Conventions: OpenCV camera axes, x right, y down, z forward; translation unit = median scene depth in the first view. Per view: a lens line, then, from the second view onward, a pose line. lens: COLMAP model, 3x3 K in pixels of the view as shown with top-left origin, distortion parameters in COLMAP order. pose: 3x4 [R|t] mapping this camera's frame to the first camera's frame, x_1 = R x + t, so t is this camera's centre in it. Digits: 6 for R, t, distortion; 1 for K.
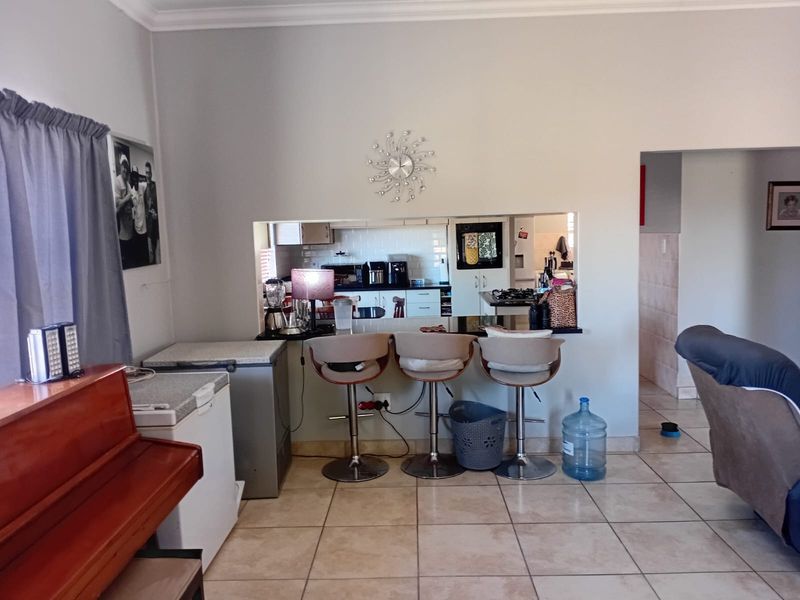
lens RADIAL K [[614.9, 0, 400.0], [0, 614.9, 300.0], [0, 0, 1]] dist [0.102143, -0.186246]
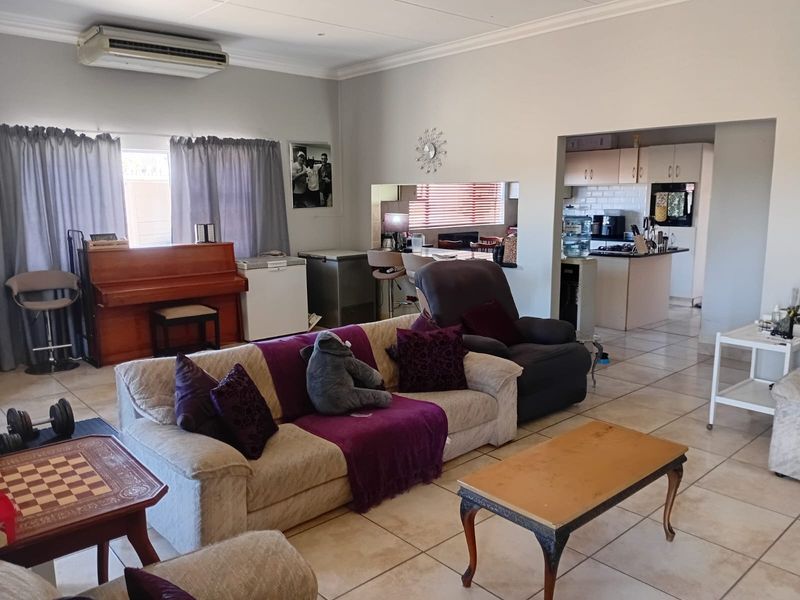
lens RADIAL K [[614.9, 0, 400.0], [0, 614.9, 300.0], [0, 0, 1]] dist [0.102143, -0.186246]
pose [[0.684824, 0.150562, -0.712985, 1.166213], [-0.092613, 0.988471, 0.119781, -0.020252], [0.722800, -0.015997, 0.690872, -0.168685]]
